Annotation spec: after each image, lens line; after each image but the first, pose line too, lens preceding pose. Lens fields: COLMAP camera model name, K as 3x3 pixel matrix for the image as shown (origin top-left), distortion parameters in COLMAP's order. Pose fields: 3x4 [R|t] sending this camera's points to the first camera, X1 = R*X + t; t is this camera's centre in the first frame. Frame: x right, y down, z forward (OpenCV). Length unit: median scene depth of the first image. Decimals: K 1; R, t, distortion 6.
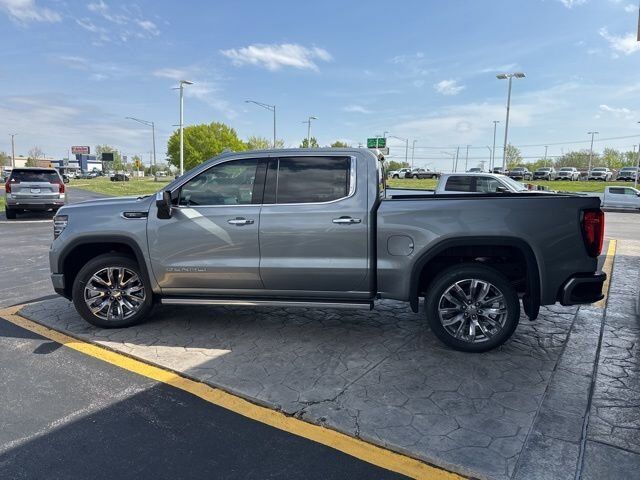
lens RADIAL K [[454.5, 0, 316.4], [0, 454.5, 241.5], [0, 0, 1]] dist [0.009052, -0.020354]
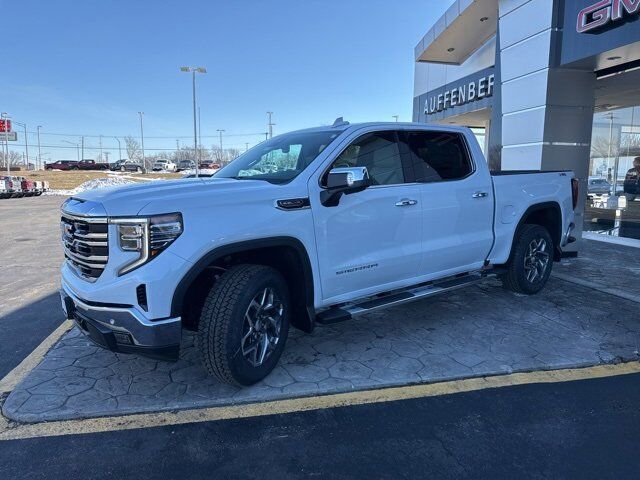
lens RADIAL K [[454.5, 0, 316.1], [0, 454.5, 241.4], [0, 0, 1]] dist [0.009052, -0.020354]
pose [[0.702862, -0.118477, 0.701390, -0.852662], [0.107340, 0.992406, 0.060070, -0.043575], [-0.703181, 0.033067, 0.710242, 0.447607]]
